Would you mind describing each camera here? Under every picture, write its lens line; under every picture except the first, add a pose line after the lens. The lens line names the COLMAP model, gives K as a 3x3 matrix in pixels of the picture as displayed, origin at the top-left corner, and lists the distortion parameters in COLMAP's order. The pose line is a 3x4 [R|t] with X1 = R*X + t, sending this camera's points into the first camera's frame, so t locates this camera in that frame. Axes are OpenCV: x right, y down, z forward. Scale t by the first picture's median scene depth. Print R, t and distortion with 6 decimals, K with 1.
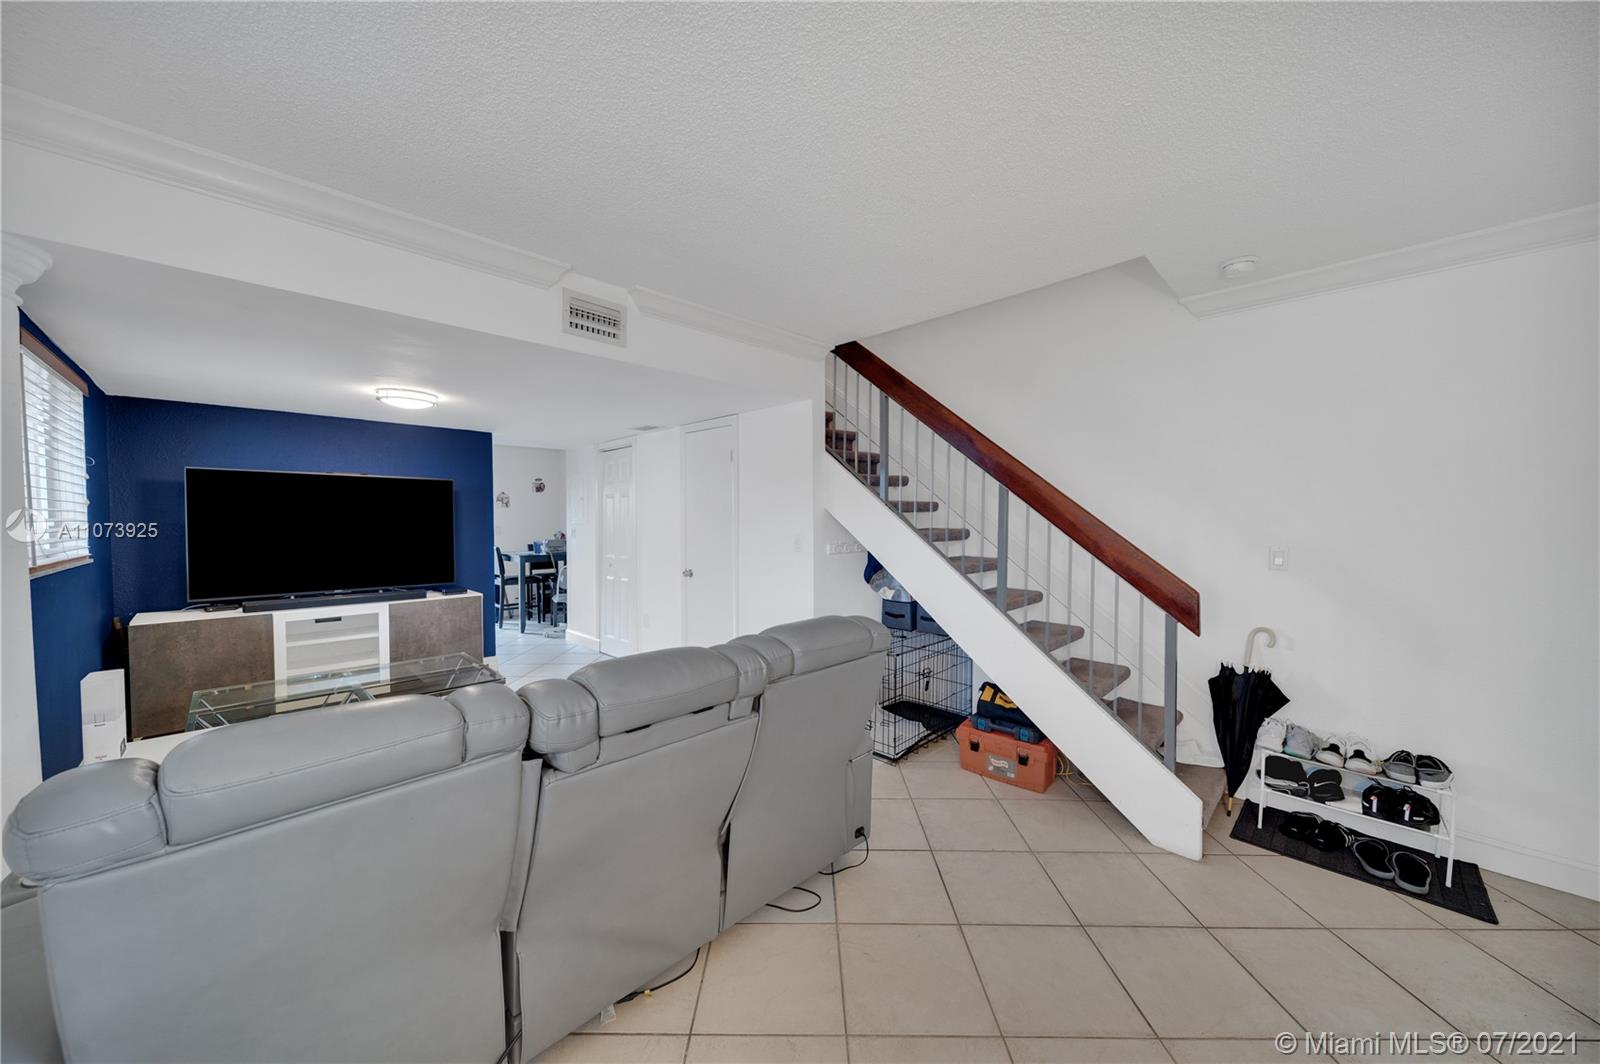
lens RADIAL K [[567.6, 0, 800.5], [0, 567.6, 532.9], [0, 0, 1]] dist [-0.002249, -0.000061]
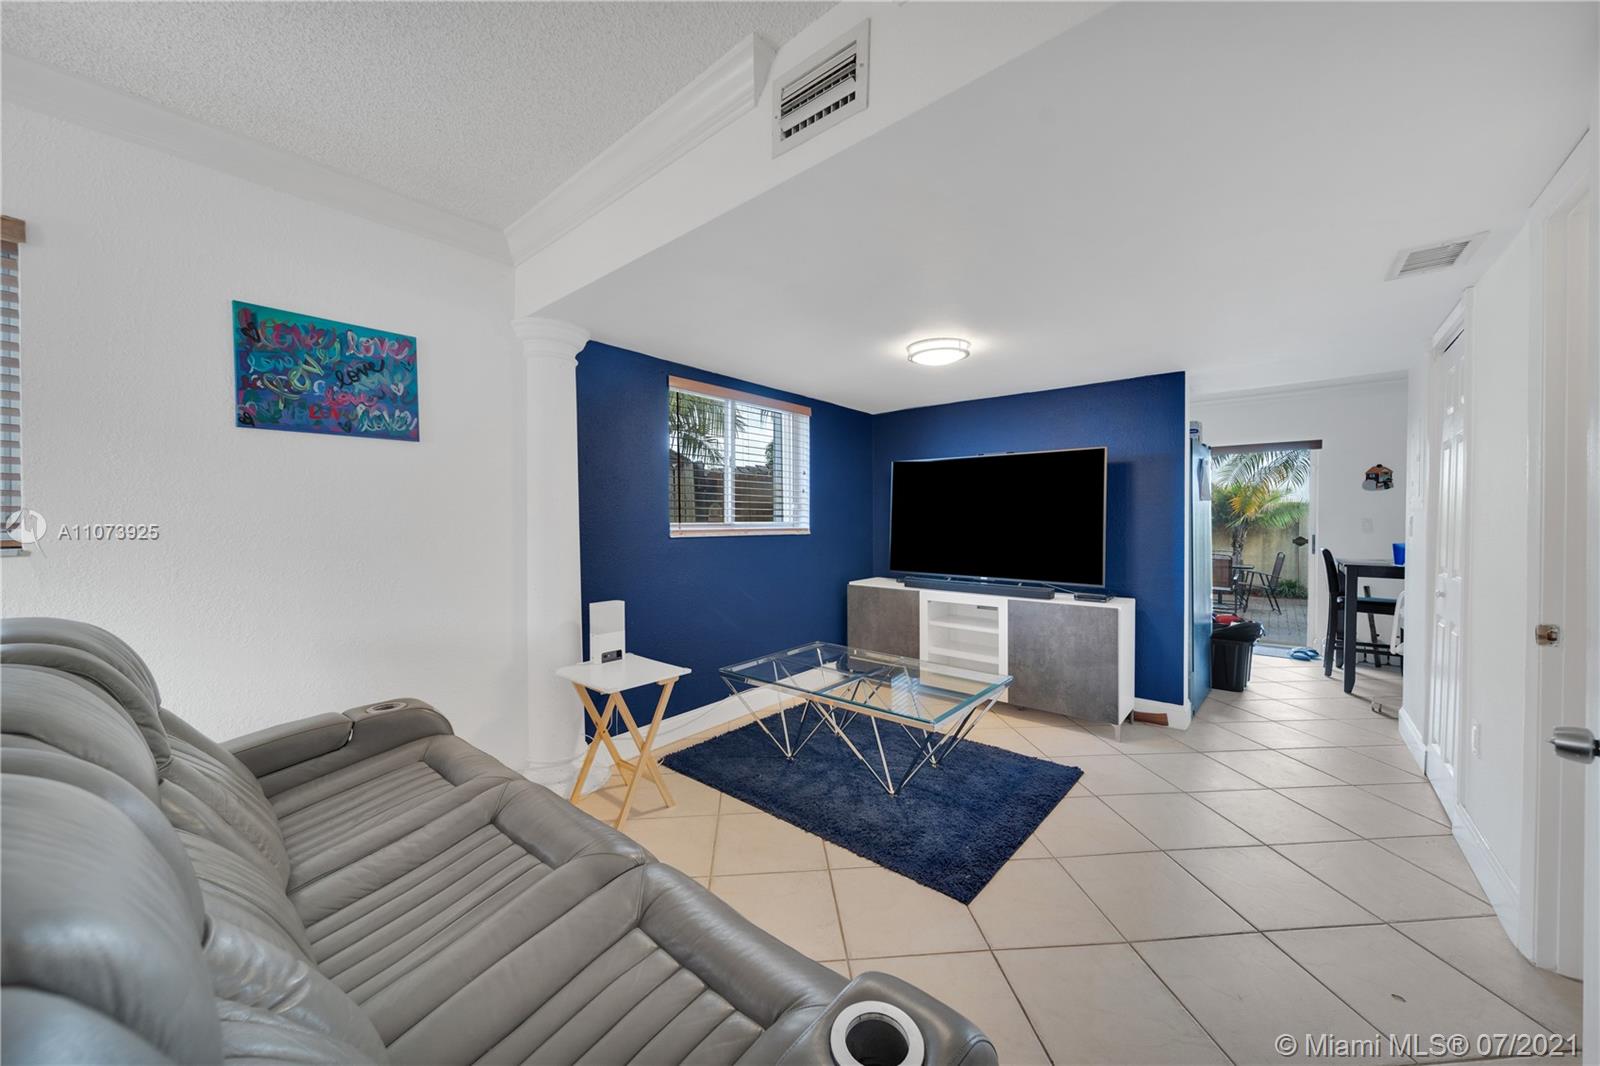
lens RADIAL K [[568.9, 0, 795.2], [0, 568.9, 528.7], [0, 0, 1]] dist [-0.001581, -0.001254]
pose [[0.090406, 0.016717, -0.995765, 0.107293], [-0.026196, 0.999553, 0.014402, 0.014080], [0.995560, 0.024783, 0.090804, 0.603590]]
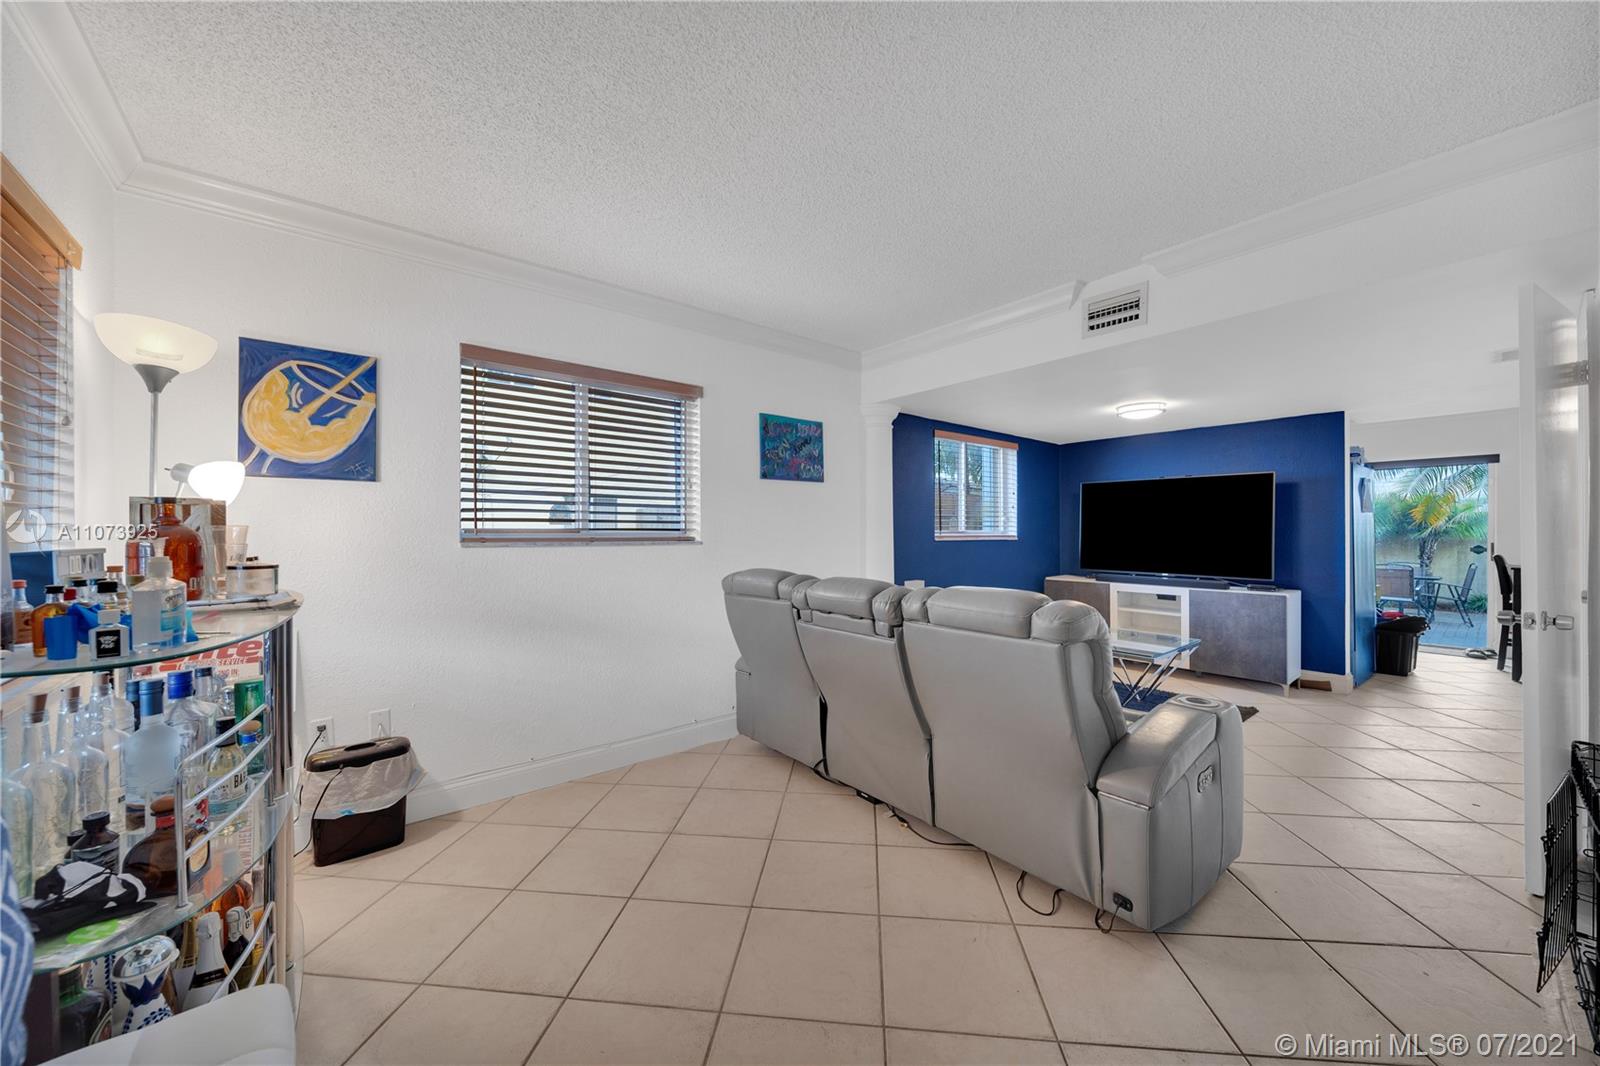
lens RADIAL K [[568.9, 0, 799.1], [0, 568.9, 533.5], [0, 0, 1]] dist [-0.001581, -0.001254]
pose [[-0.097116, 0.004904, -0.995261, 0.476321], [-0.026287, 0.999626, 0.007490, 0.026339], [0.994926, 0.026890, -0.096950, 0.340901]]
